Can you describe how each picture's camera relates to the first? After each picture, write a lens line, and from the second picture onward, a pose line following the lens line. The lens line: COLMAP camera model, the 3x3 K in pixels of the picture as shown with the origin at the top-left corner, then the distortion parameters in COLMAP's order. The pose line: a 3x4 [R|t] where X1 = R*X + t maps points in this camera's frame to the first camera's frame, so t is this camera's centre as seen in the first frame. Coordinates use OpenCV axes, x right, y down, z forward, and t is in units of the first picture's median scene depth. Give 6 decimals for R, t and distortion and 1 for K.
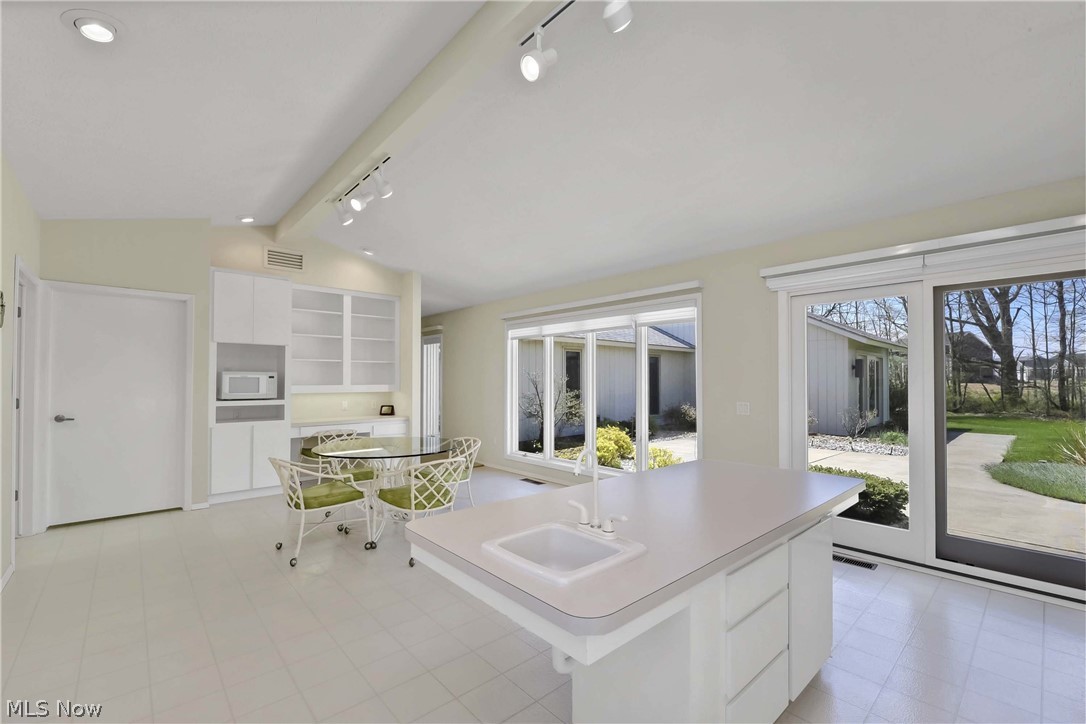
lens RADIAL K [[449.1, 0, 548.2], [0, 449.1, 372.7], [0, 0, 1]] dist [-0.000745, -0.000261]
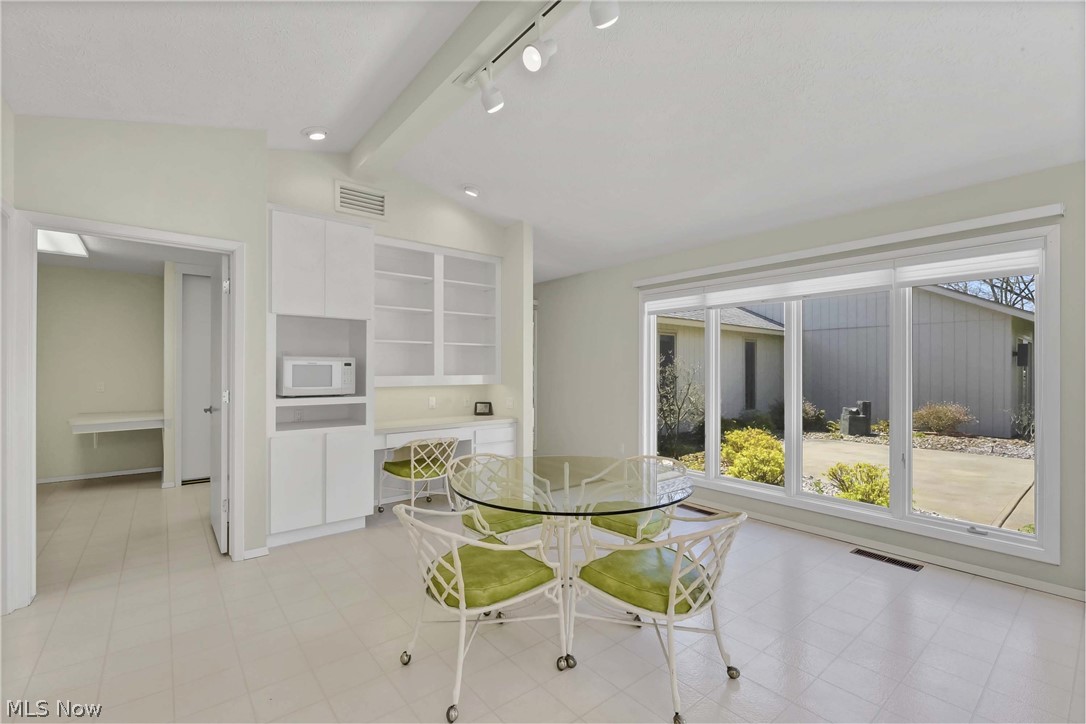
lens RADIAL K [[463.6, 0, 555.7], [0, 463.6, 367.7], [0, 0, 1]] dist [0.000848, -0.000022]
pose [[0.998904, 0.000415, -0.046811, -0.250639], [0.000176, 0.999920, 0.012614, 0.005570], [0.046813, -0.012609, 0.998824, 0.278816]]
